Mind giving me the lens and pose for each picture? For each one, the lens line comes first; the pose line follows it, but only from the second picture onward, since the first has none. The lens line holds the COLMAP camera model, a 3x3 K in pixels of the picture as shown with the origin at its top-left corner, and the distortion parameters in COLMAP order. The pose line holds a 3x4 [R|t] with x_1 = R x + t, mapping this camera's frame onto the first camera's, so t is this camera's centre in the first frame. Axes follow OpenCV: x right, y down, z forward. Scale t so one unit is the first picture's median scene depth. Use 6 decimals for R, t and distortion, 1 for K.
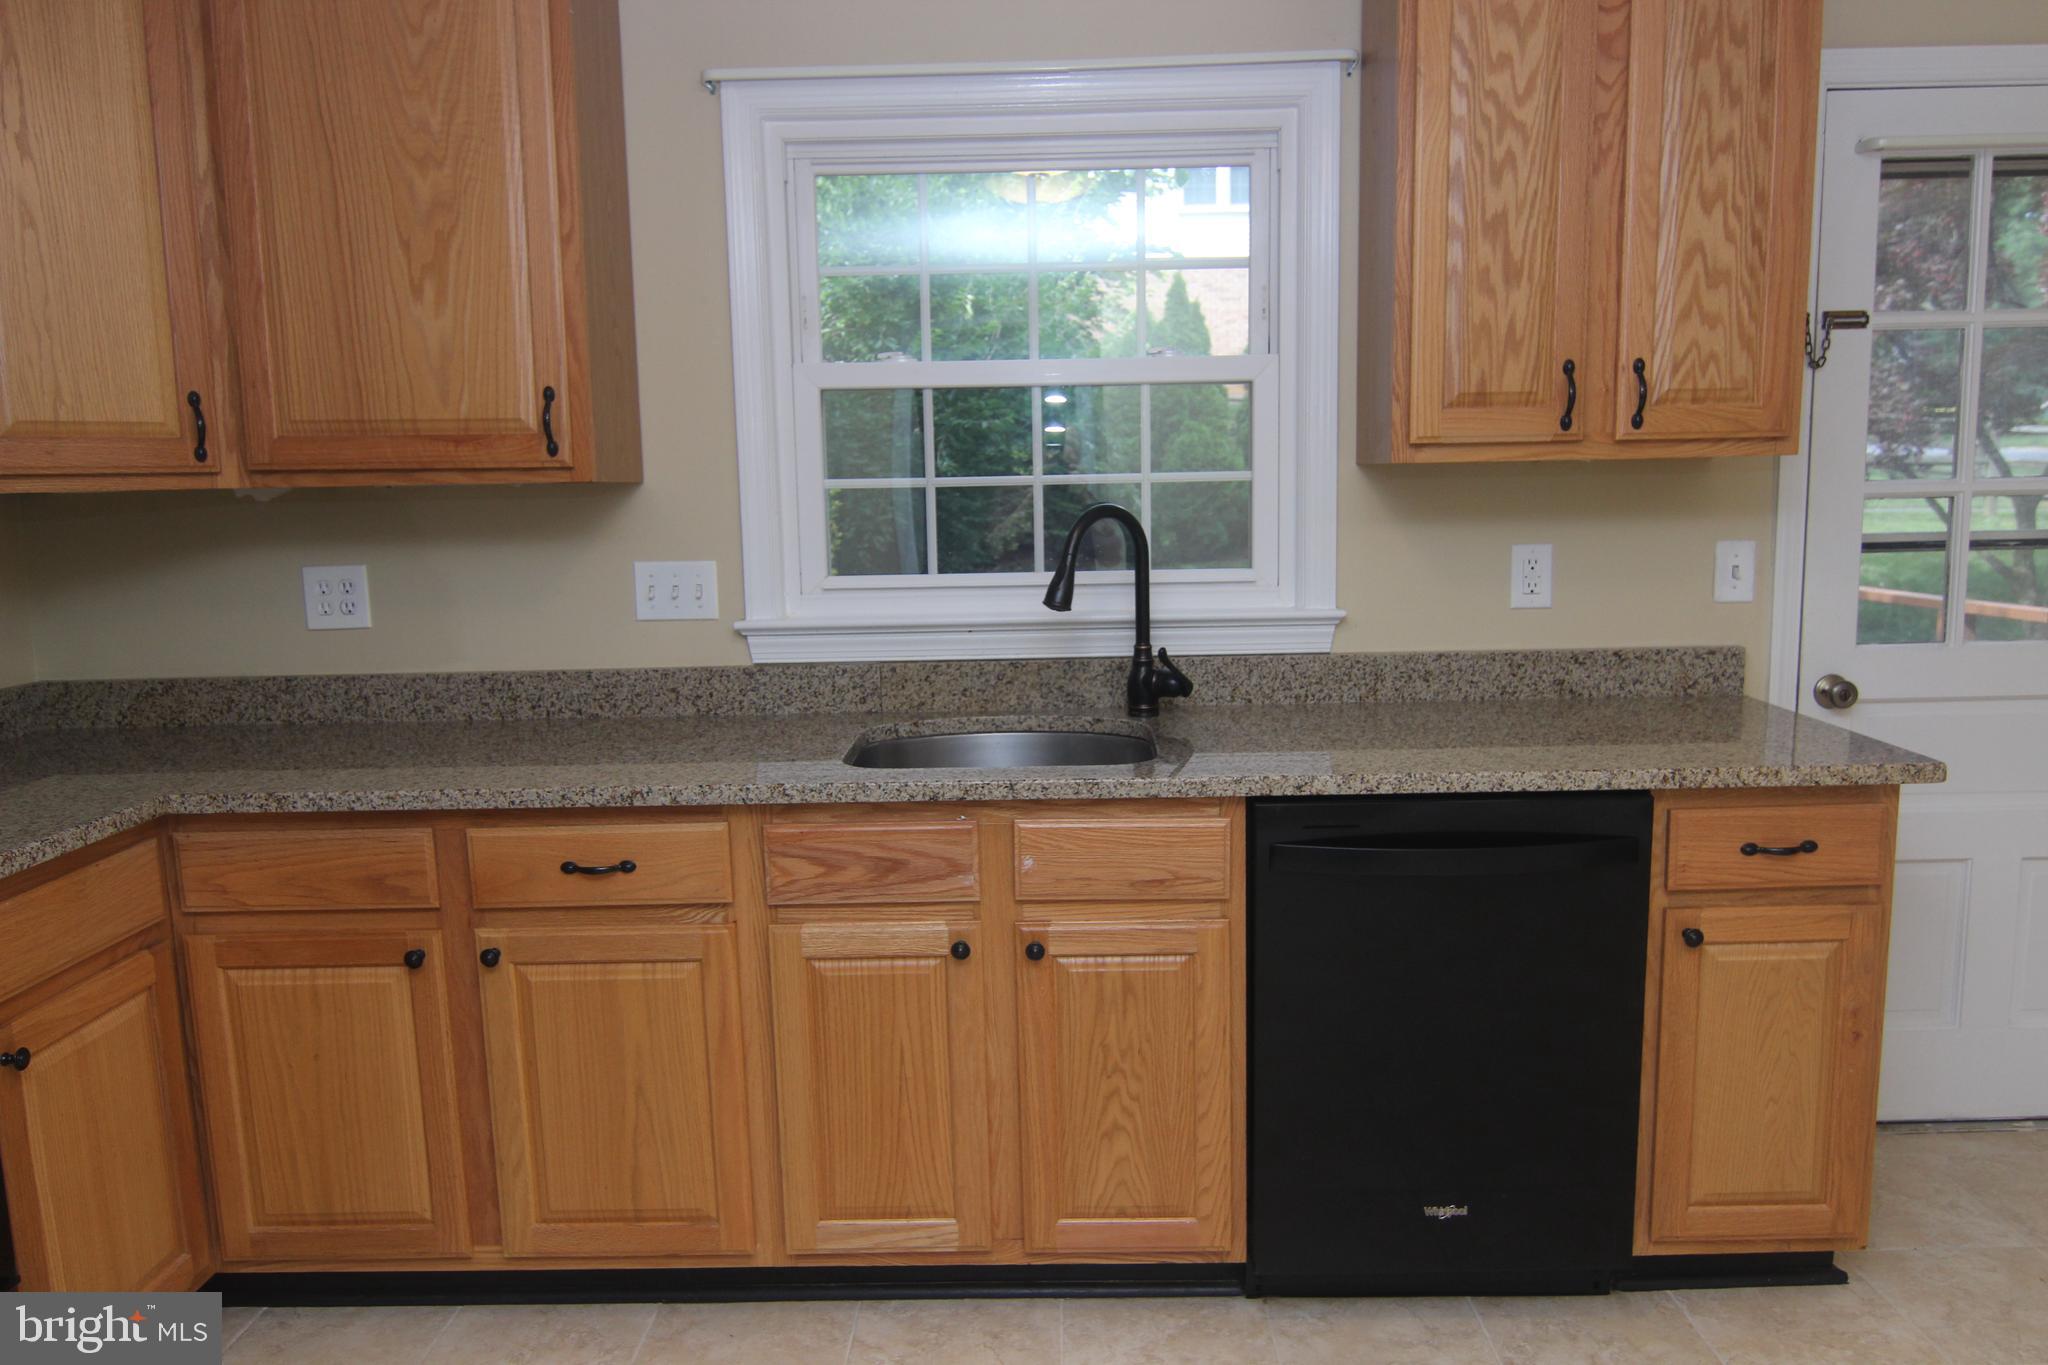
lens RADIAL K [[1452.7, 0, 1032.6], [0, 1452.7, 690.5], [0, 0, 1]] dist [-0.002901, -0.008680]
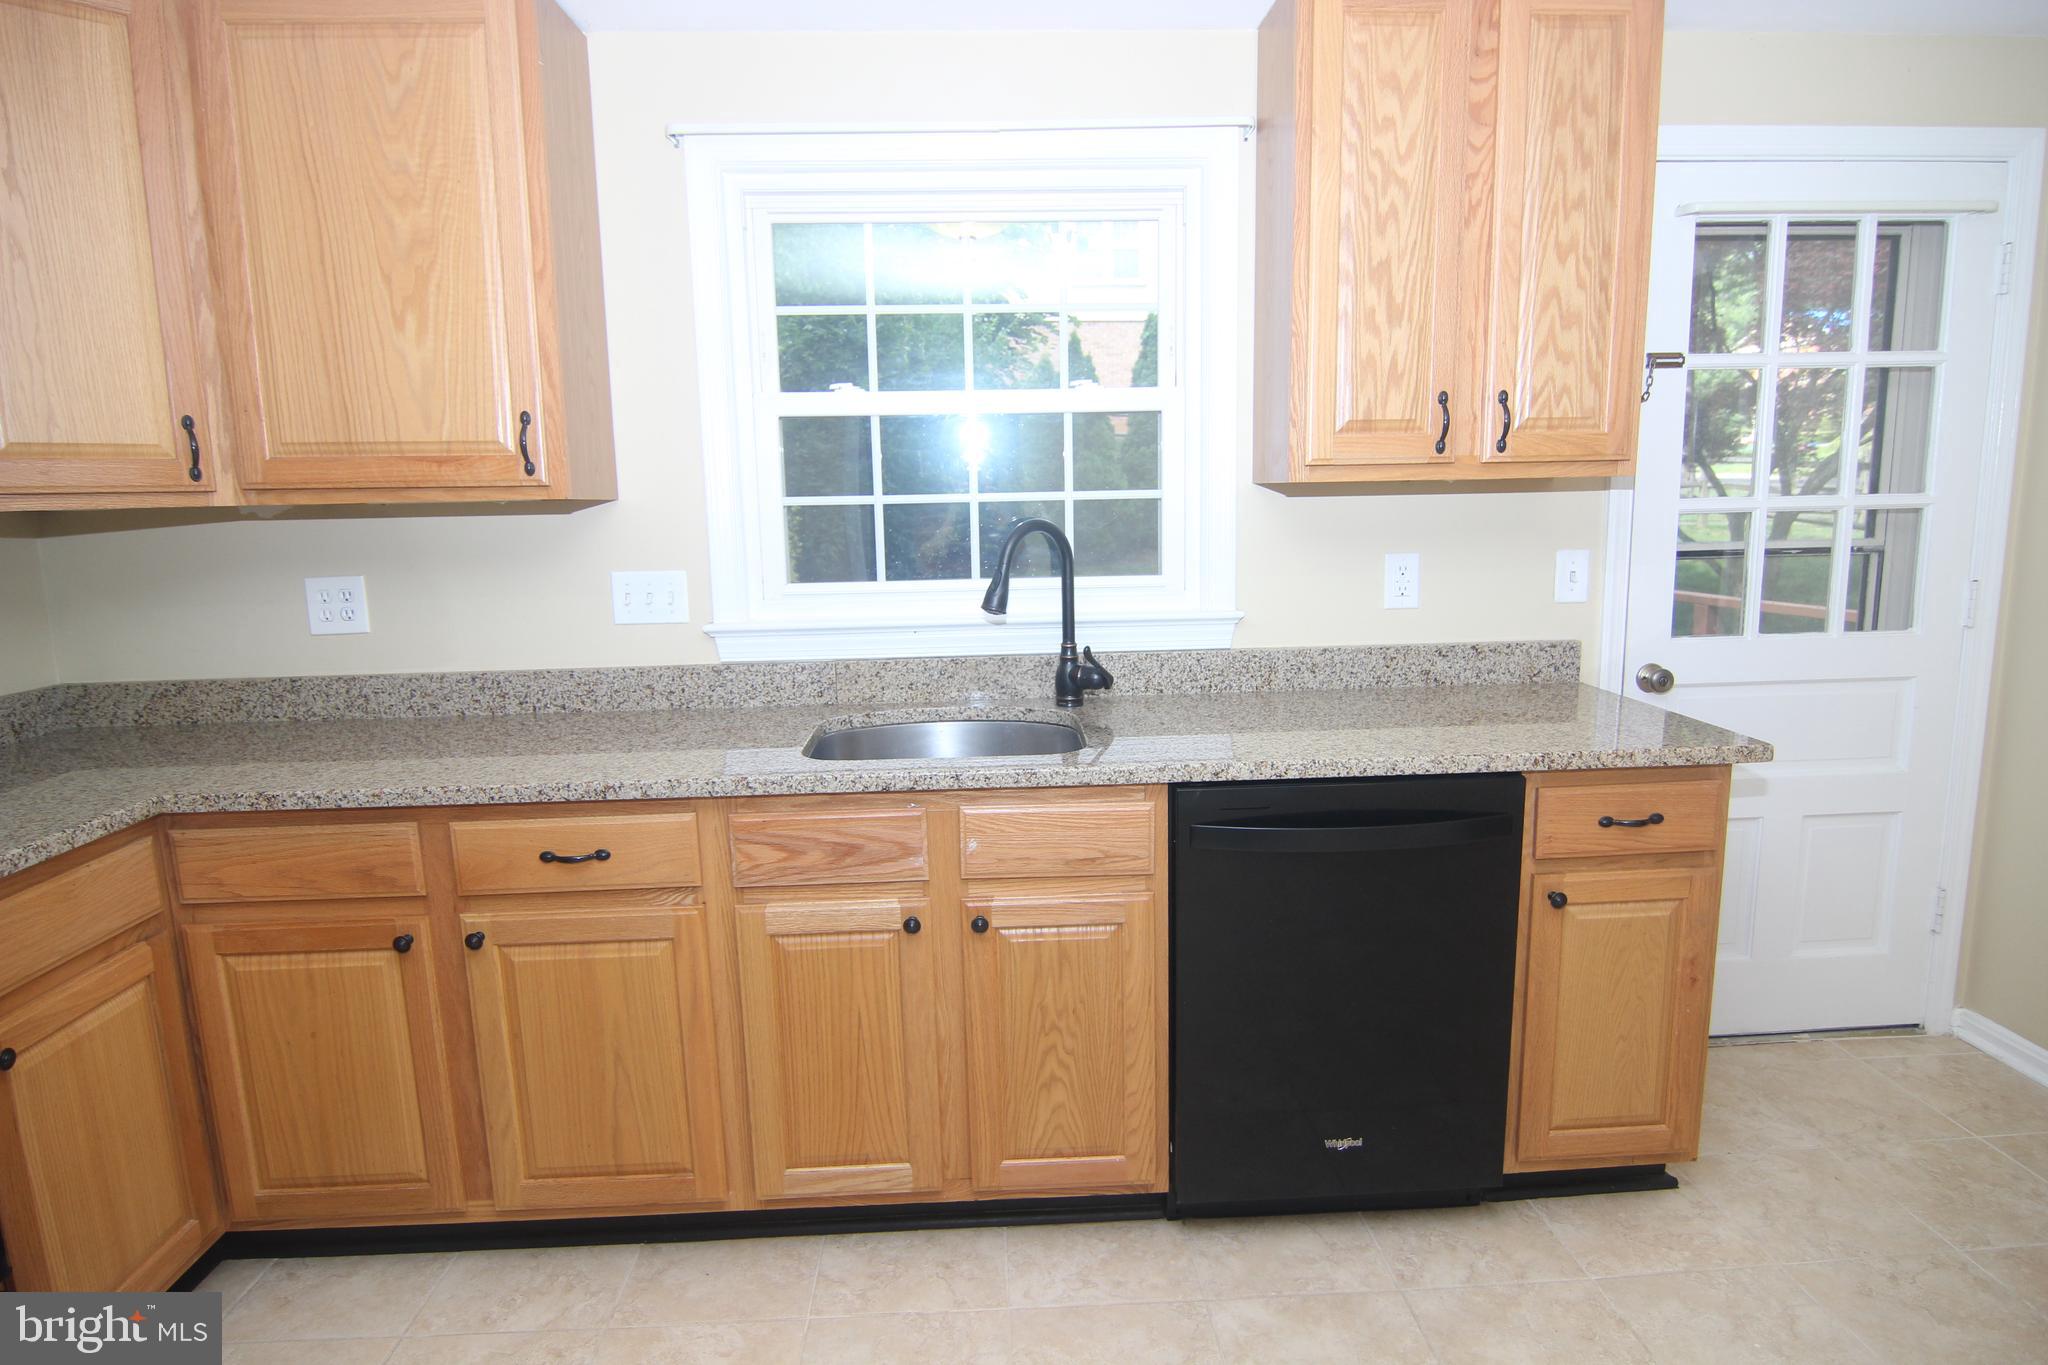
lens RADIAL K [[1150.2, 0, 1027.1], [0, 1150.2, 687.8], [0, 0, 1]] dist [-0.007446, -0.010968]
pose [[0.998151, -0.010012, 0.059946, -0.012101], [0.008915, 0.999788, 0.018537, -0.015460], [-0.060119, -0.017969, 0.998029, 0.119832]]
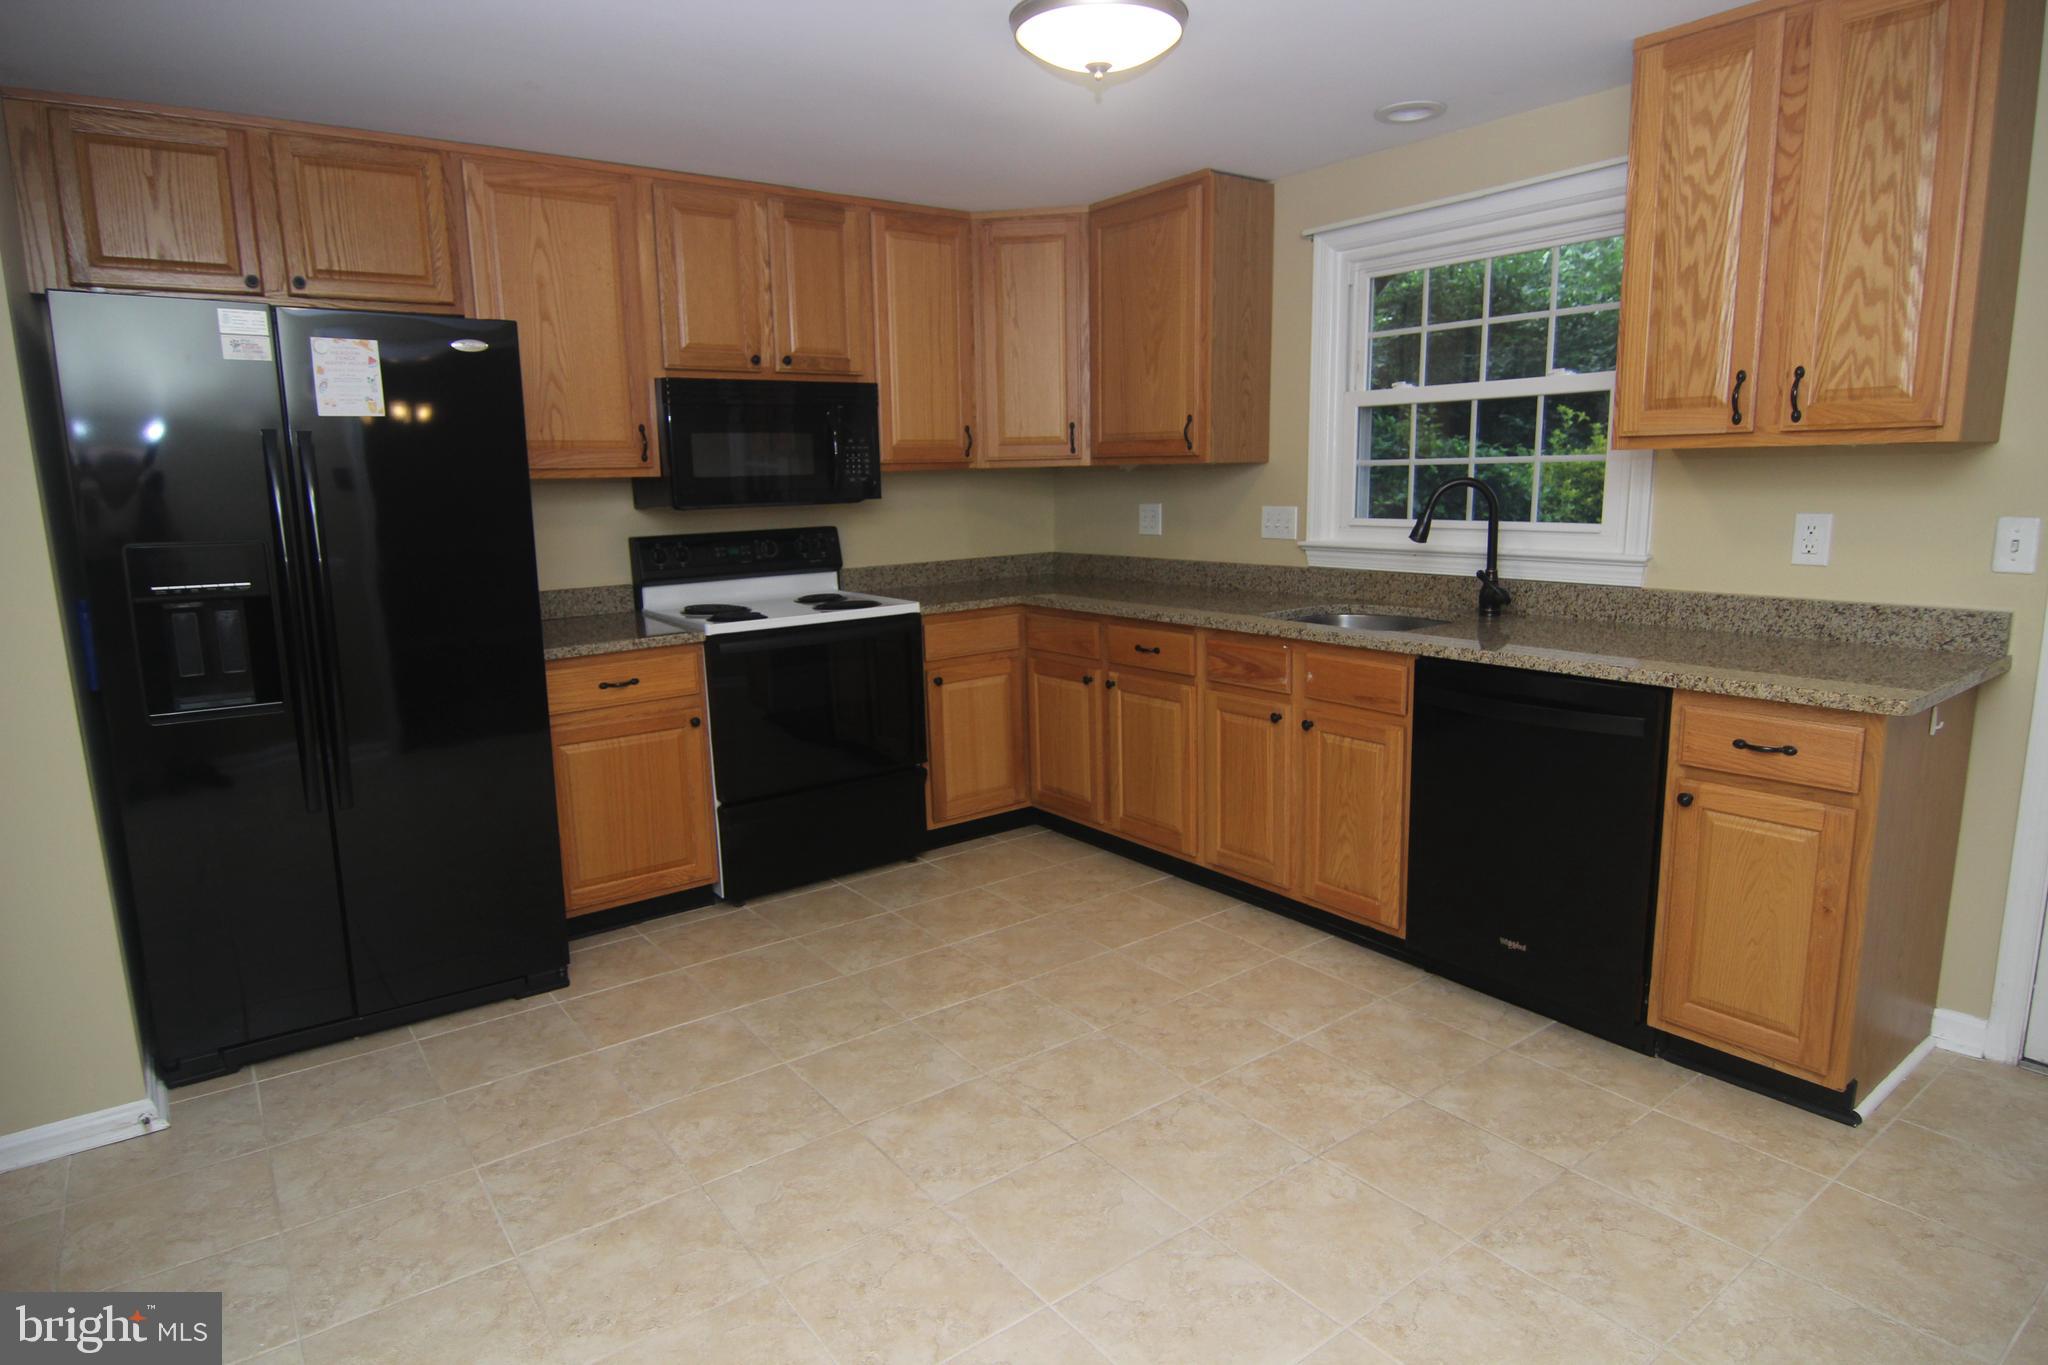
lens RADIAL K [[1150.2, 0, 1027.1], [0, 1150.2, 687.8], [0, 0, 1]] dist [-0.007446, -0.010968]
pose [[0.609155, 0.152135, -0.778322, 0.837693], [-0.104319, 0.988271, 0.111528, 0.008860], [0.786160, 0.013256, 0.617880, -0.150130]]
